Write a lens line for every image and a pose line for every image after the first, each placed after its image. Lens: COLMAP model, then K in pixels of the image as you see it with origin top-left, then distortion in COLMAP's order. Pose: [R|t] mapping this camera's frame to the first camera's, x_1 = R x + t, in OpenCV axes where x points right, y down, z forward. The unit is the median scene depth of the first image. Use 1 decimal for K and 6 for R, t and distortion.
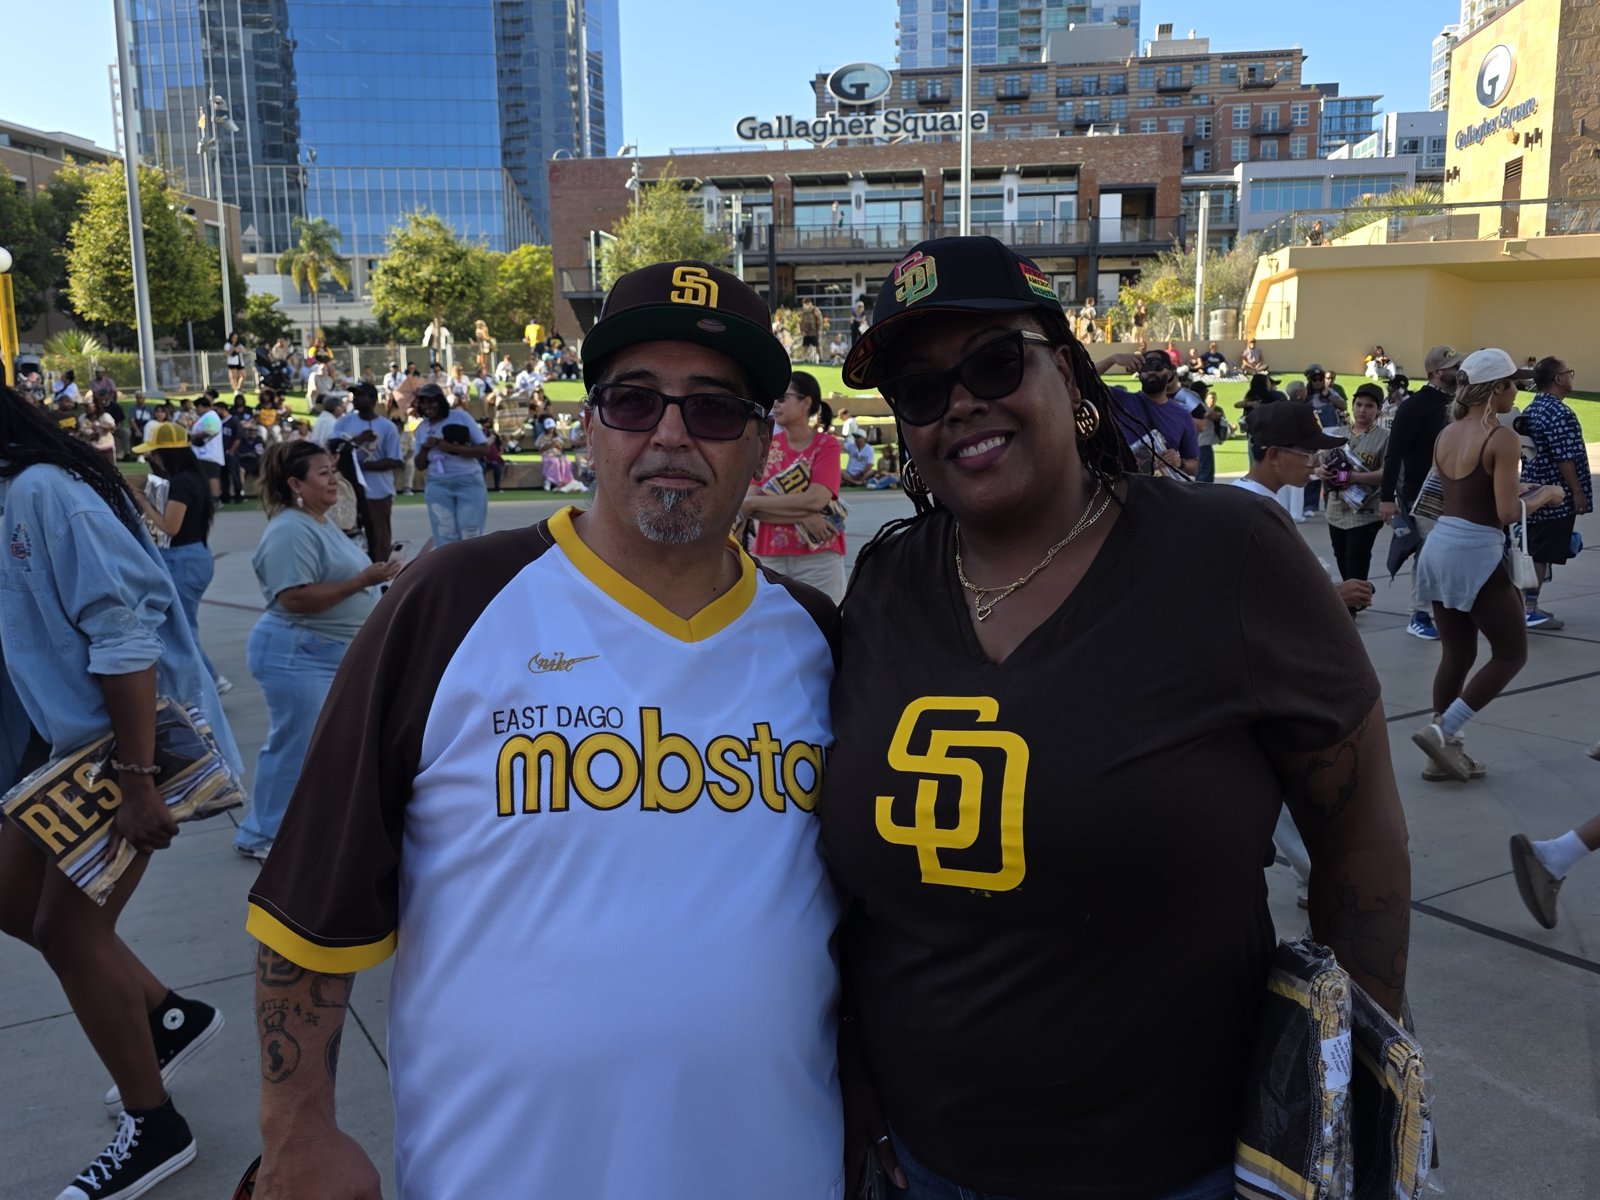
lens RADIAL K [[1301.5, 0, 800.0], [0, 1301.5, 600.0], [0, 0, 1]] dist [0.082024, -0.107477]
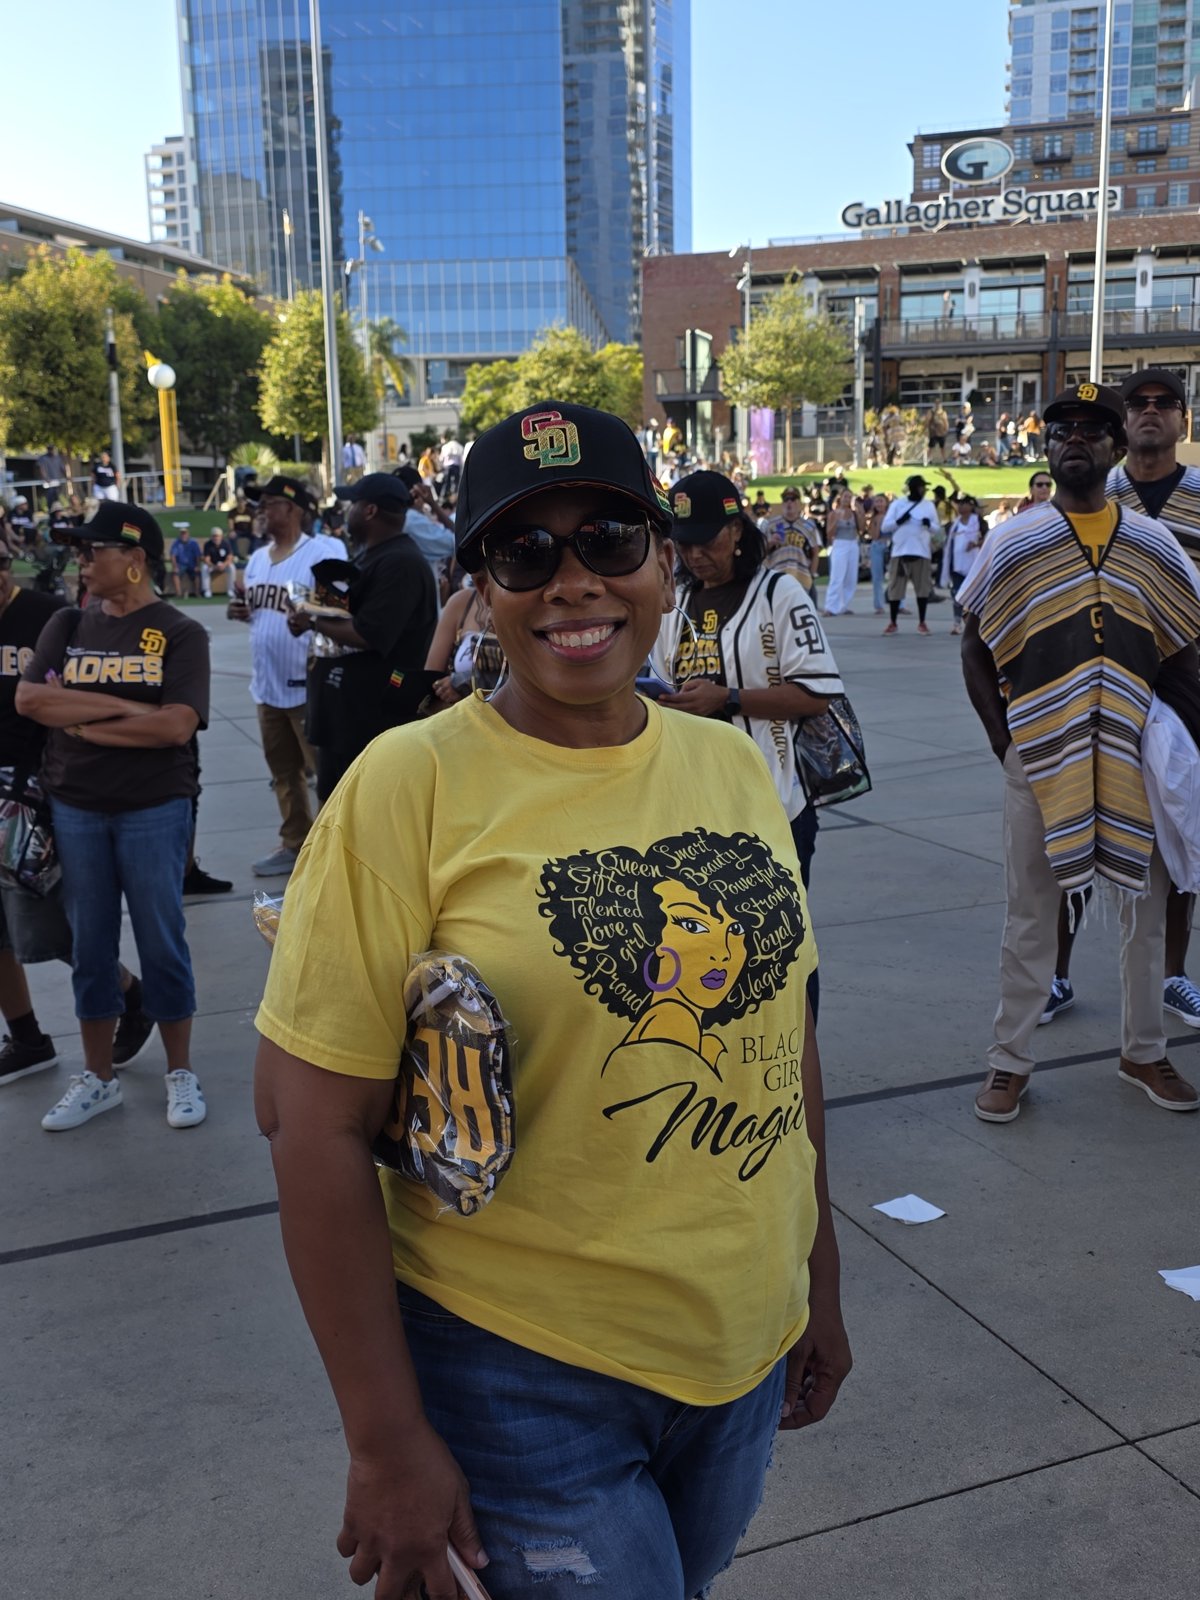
lens RADIAL K [[1544.1, 0, 602.4], [0, 1544.1, 770.6], [0, 0, 1]] dist [0.078380, -0.103921]
pose [[0.986458, 0.023987, -0.162248, -0.026801], [-0.021526, 0.999625, 0.016906, 0.024207], [0.162593, -0.013184, 0.986605, -0.139019]]
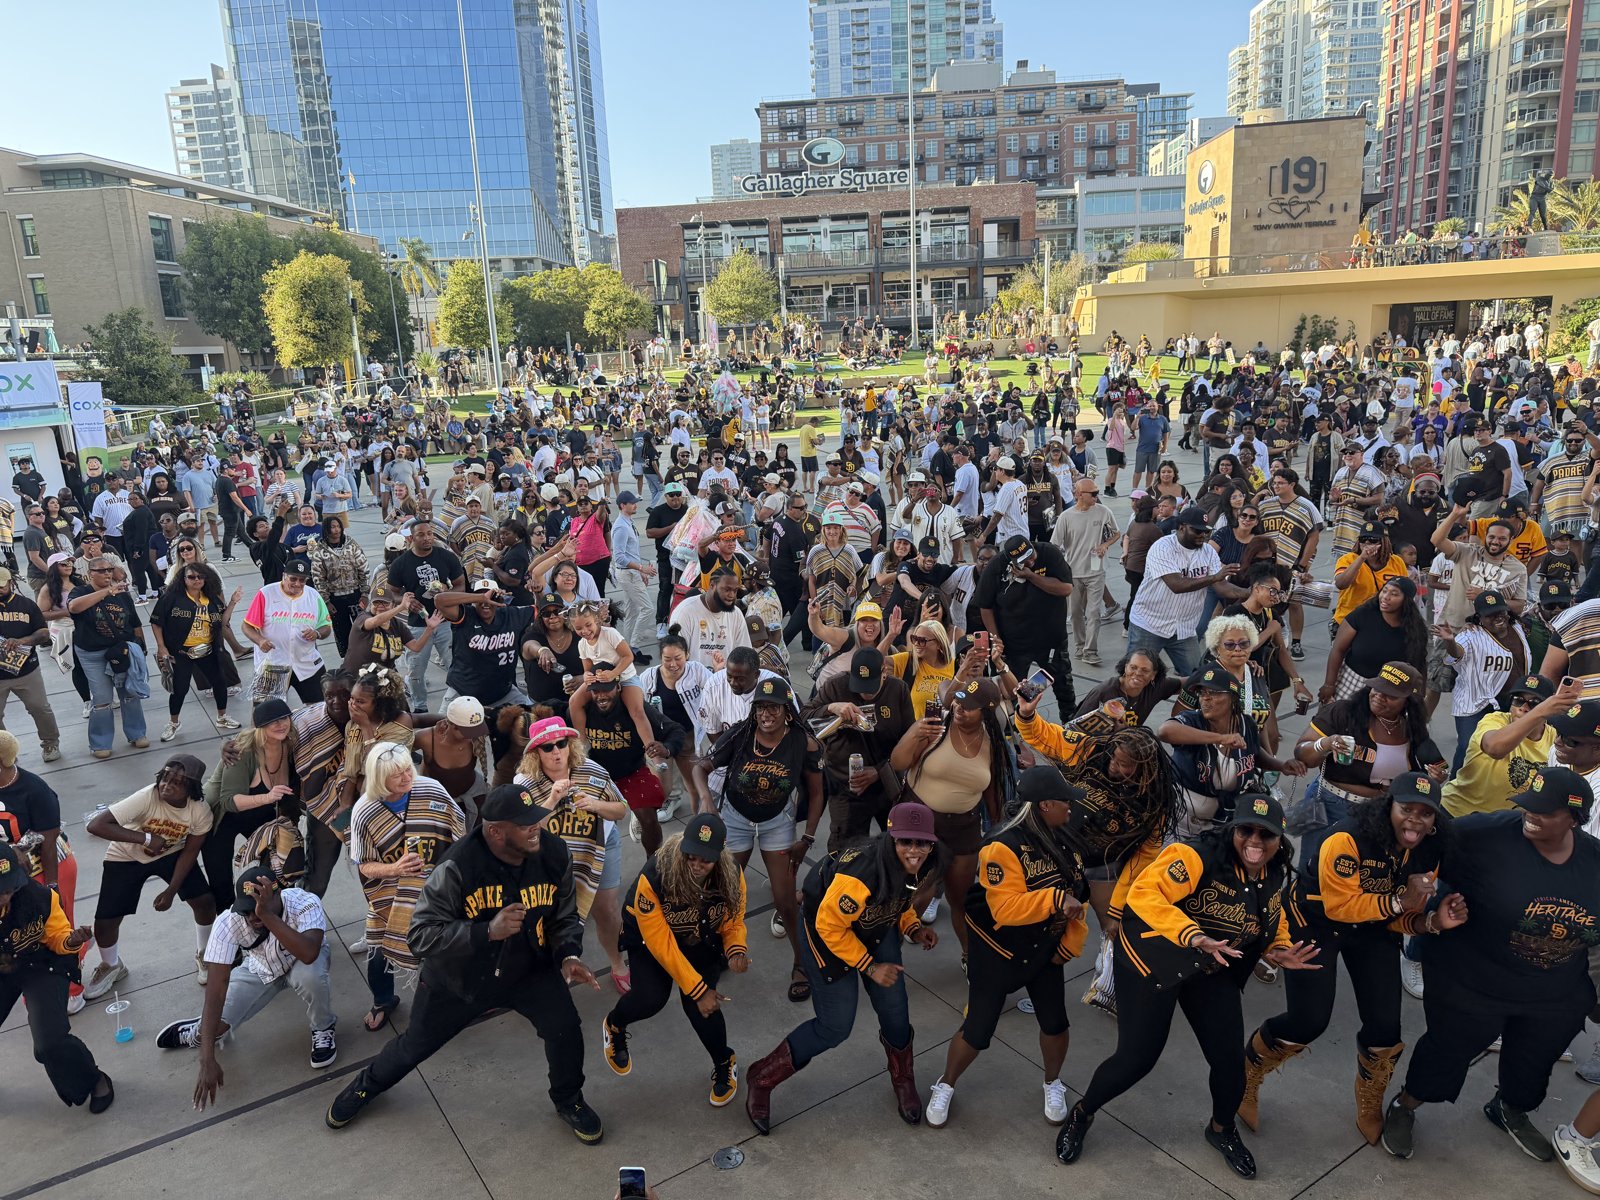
lens RADIAL K [[1158.7, 0, 773.6], [0, 1158.7, 618.3], [0, 0, 1]] dist [0.002707, -0.009238]
pose [[0.998155, -0.040178, 0.045515, -0.093935], [0.036401, 0.996052, 0.080963, 0.028759], [-0.048589, -0.079157, 0.995677, -0.361347]]
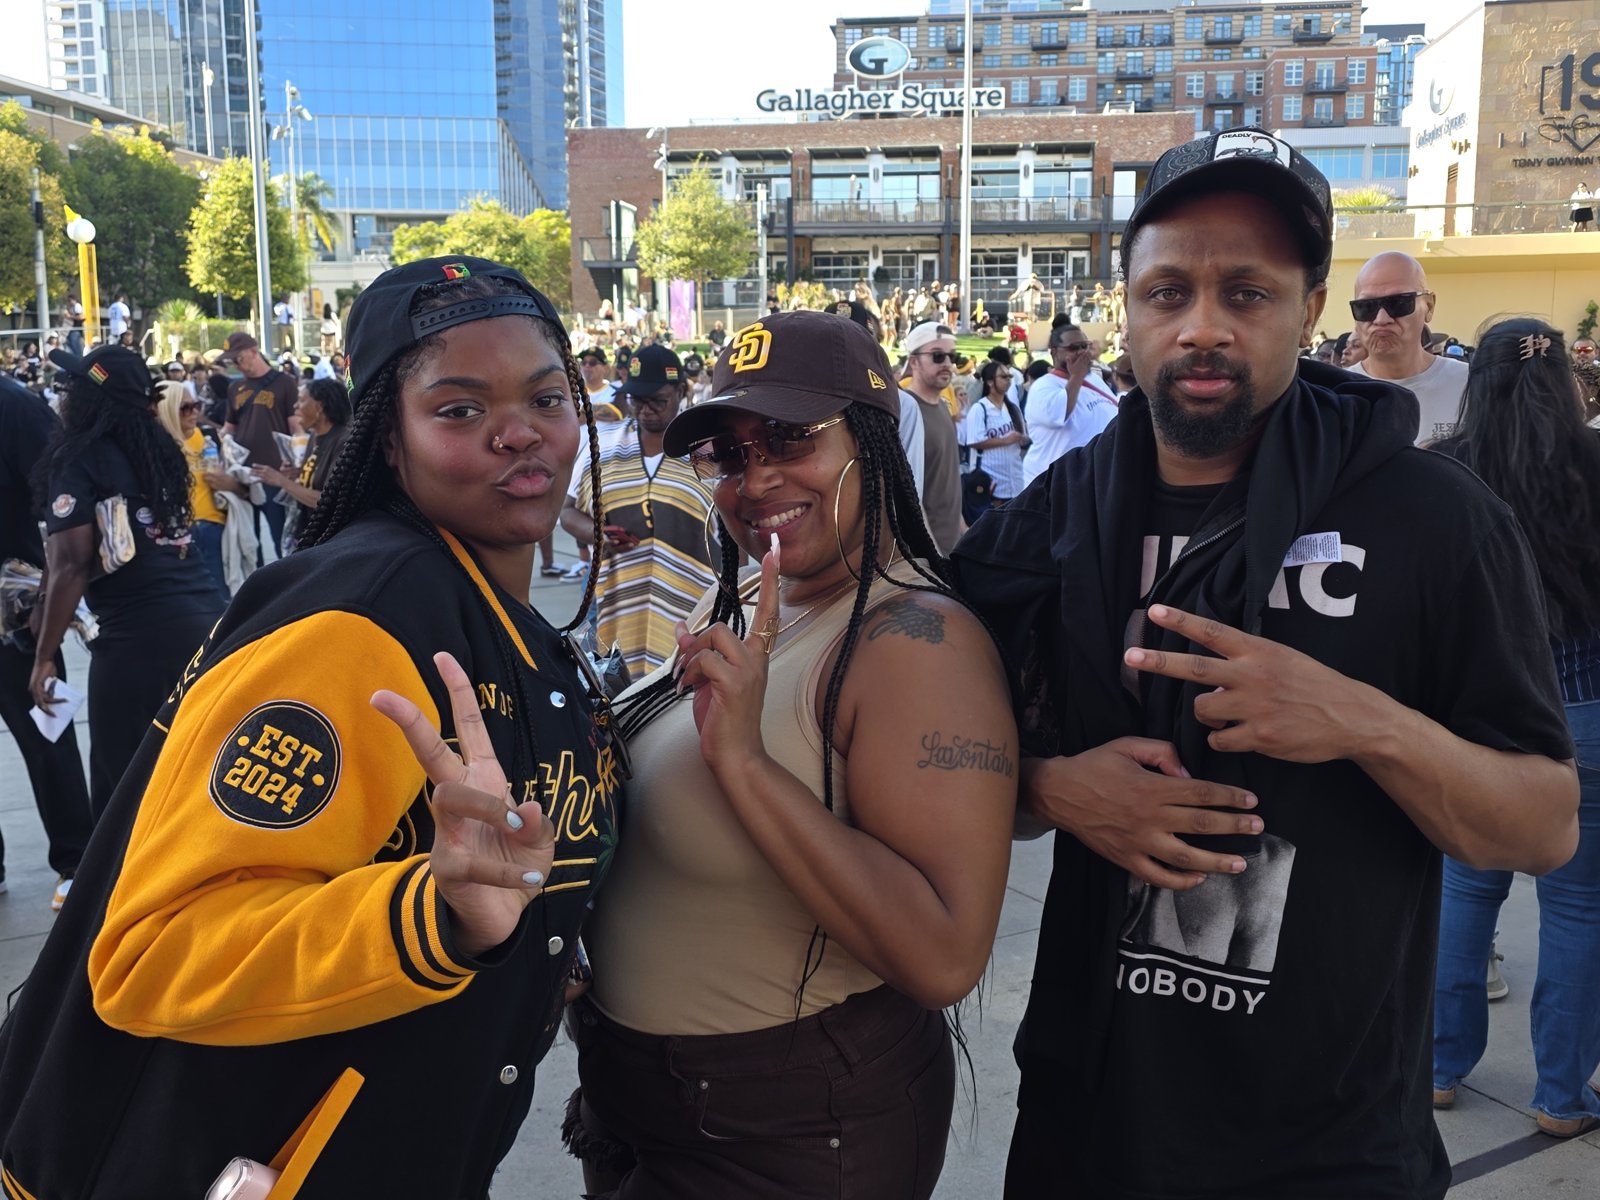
lens RADIAL K [[1589.5, 0, 821.1], [0, 1589.5, 603.7], [0, 0, 1]] dist [0.105842, -0.206672]
pose [[0.999910, 0.011915, 0.006223, -0.001566], [-0.011861, 0.999892, -0.008620, 0.037452], [-0.006326, 0.008546, 0.999943, -0.229647]]
